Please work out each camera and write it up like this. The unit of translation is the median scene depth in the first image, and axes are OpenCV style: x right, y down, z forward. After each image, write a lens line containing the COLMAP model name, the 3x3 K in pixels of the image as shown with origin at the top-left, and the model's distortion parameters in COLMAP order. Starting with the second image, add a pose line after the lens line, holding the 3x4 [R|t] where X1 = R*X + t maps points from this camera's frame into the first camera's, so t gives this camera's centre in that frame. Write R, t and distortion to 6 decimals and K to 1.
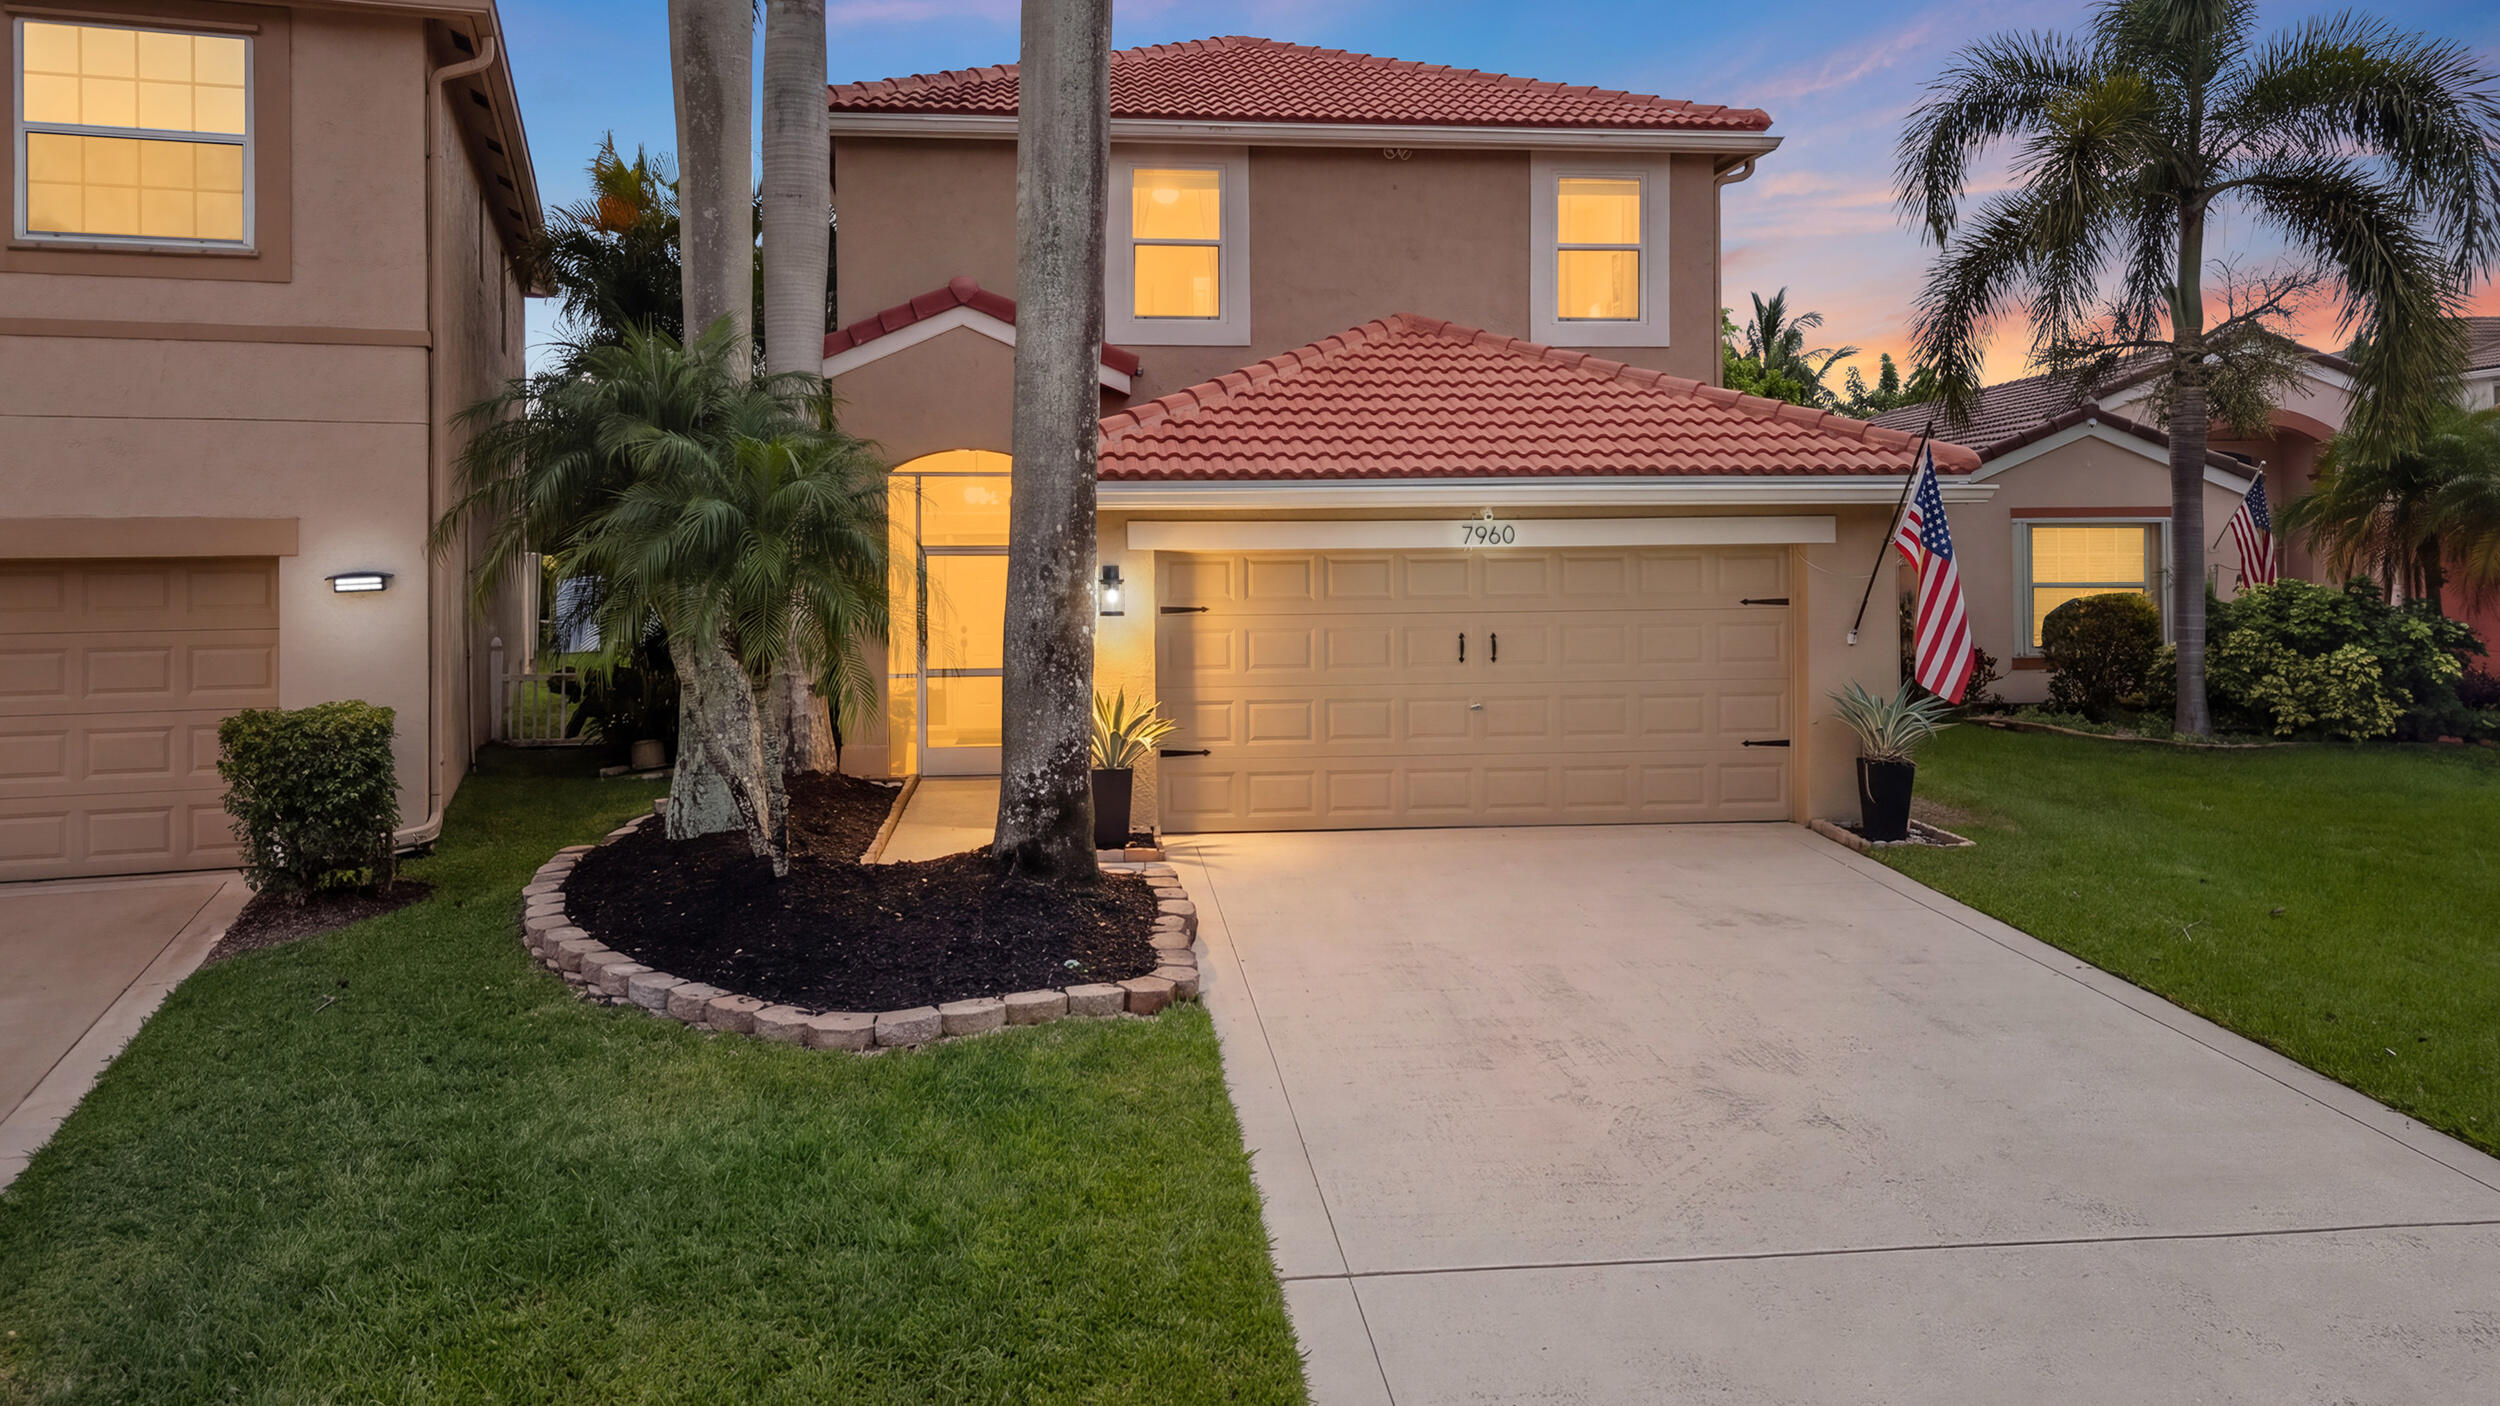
lens RADIAL K [[1786.8, 0, 1206.5], [0, 1786.8, 695.1], [0, 0, 1]] dist [-0.001548, 0.000385]
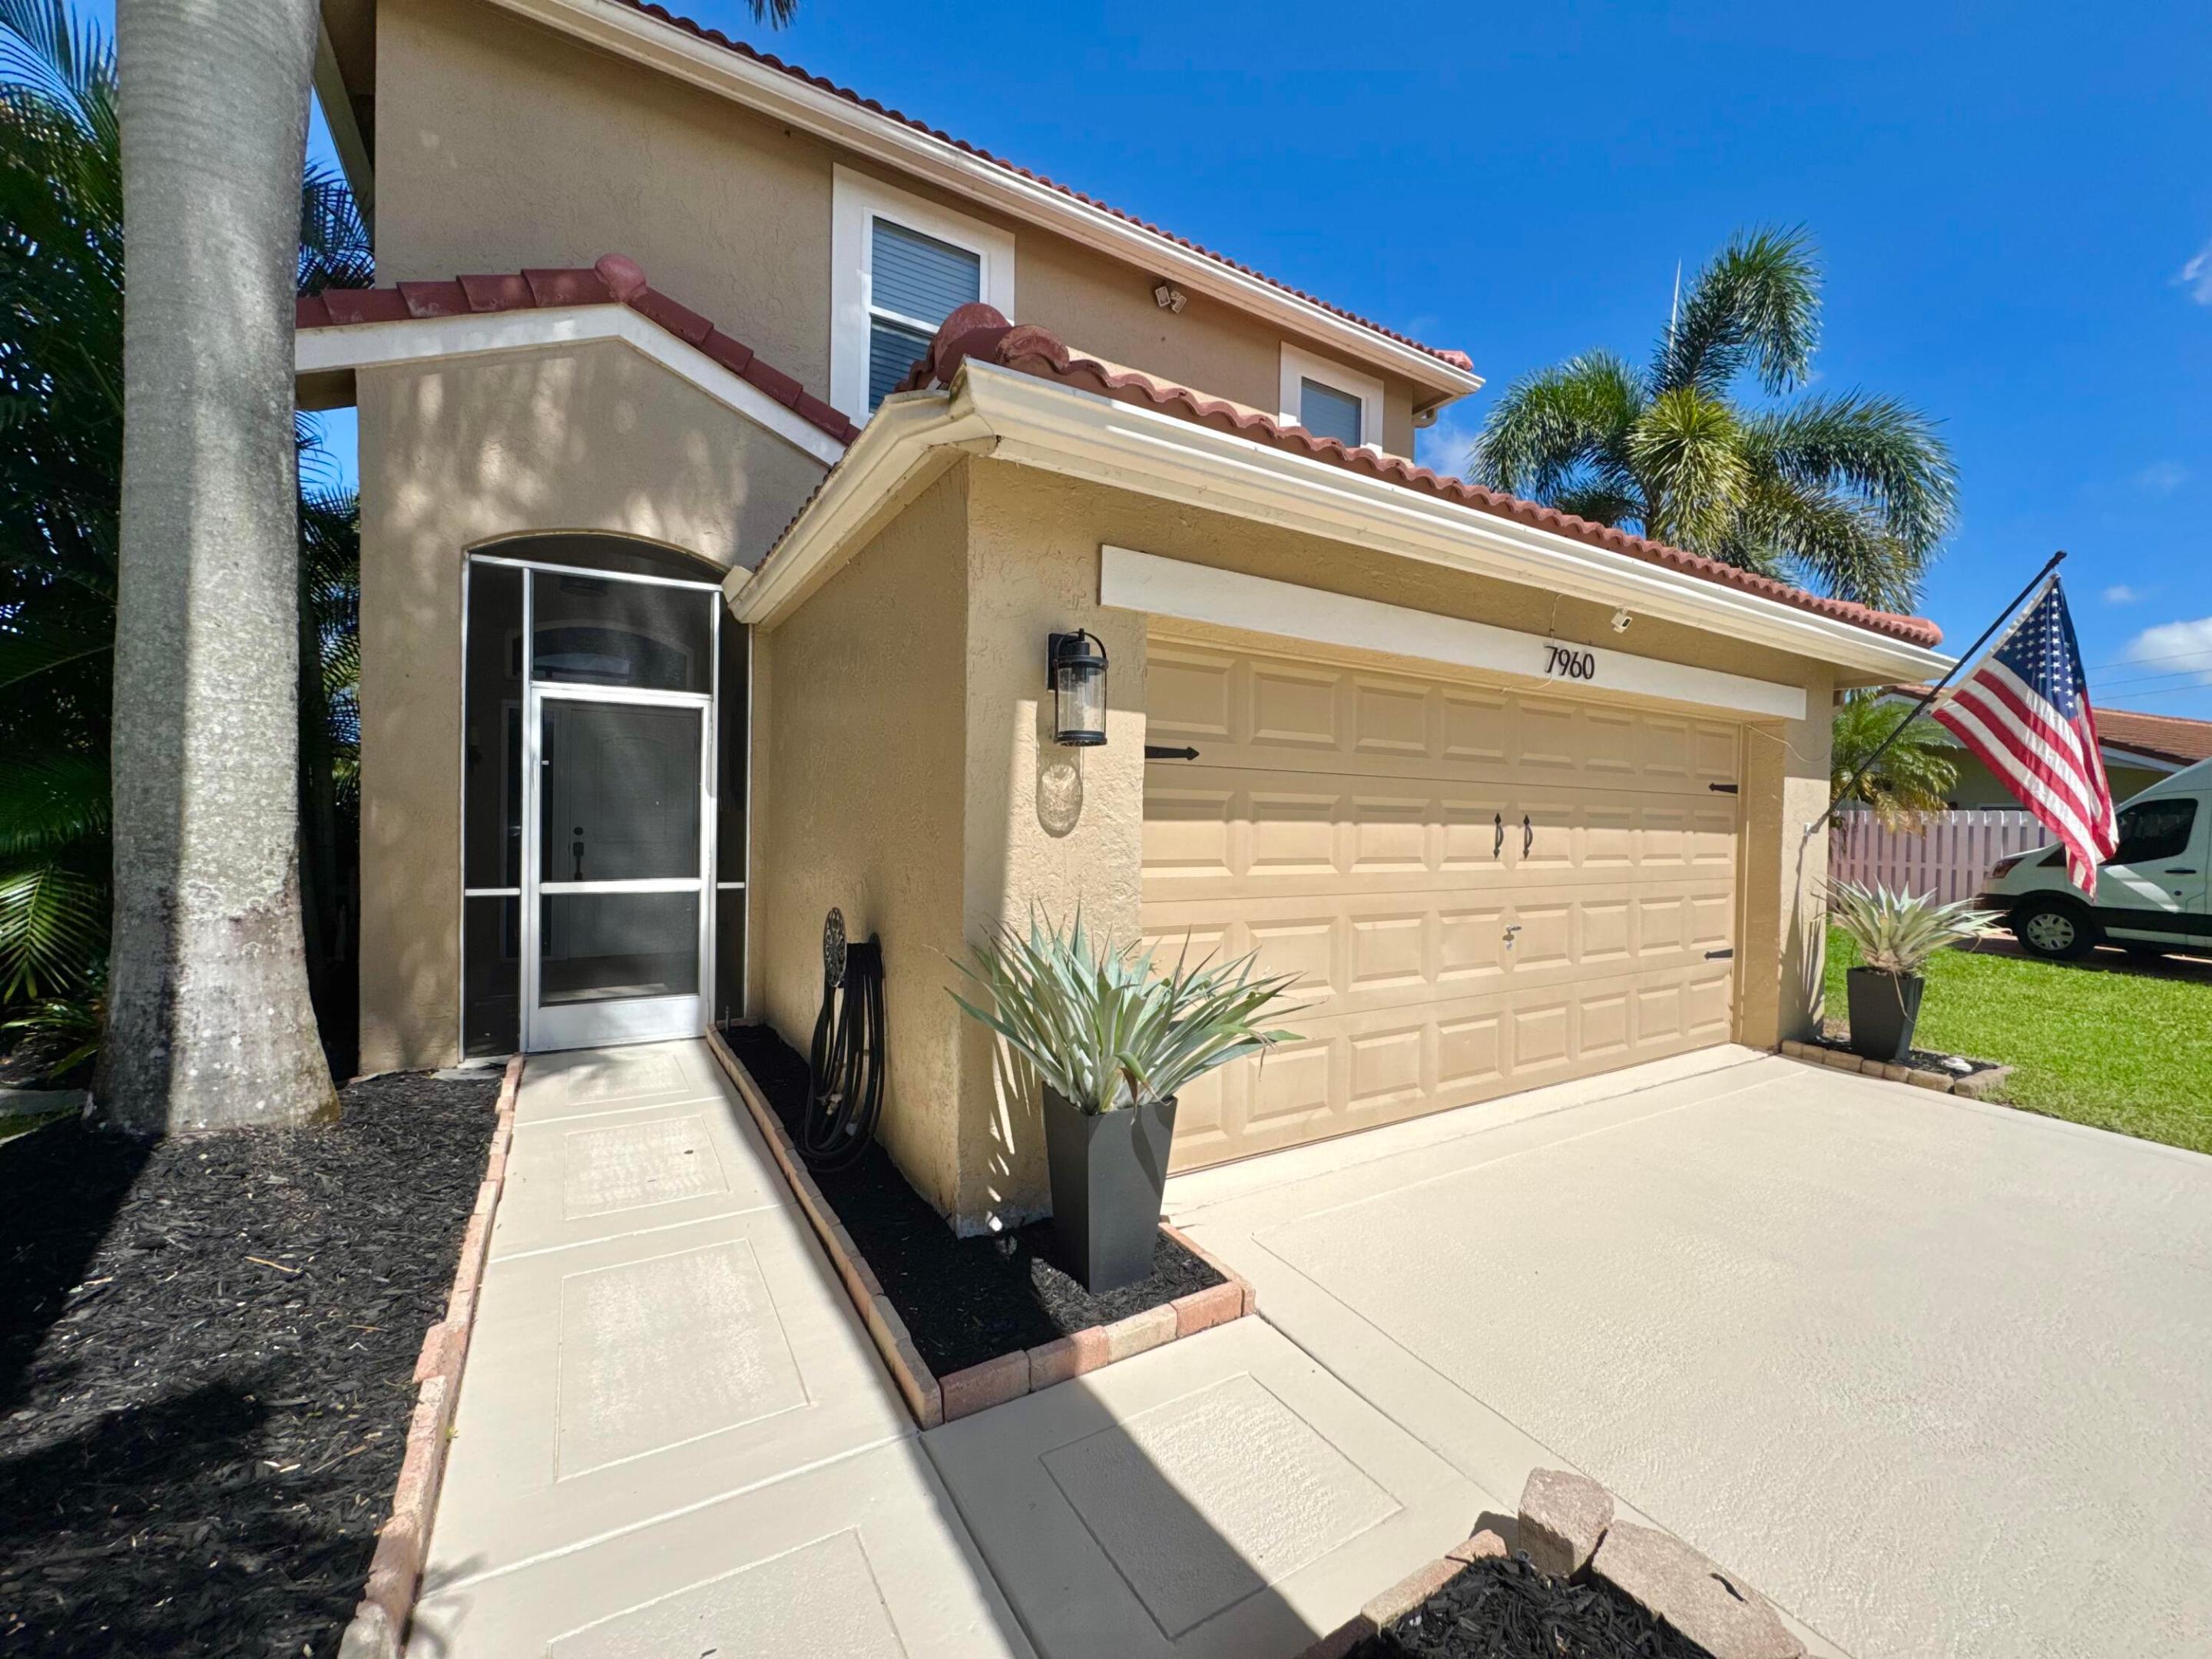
lens RADIAL K [[885.1, 0, 1106.0], [0, 885.1, 829.5], [0, 0, 1]] dist [-0.003635, -0.000456]
pose [[0.902609, 0.011629, 0.430303, -0.132397], [0.019218, 0.997550, -0.067271, -0.010118], [-0.430031, 0.068990, 0.900174, 0.764312]]
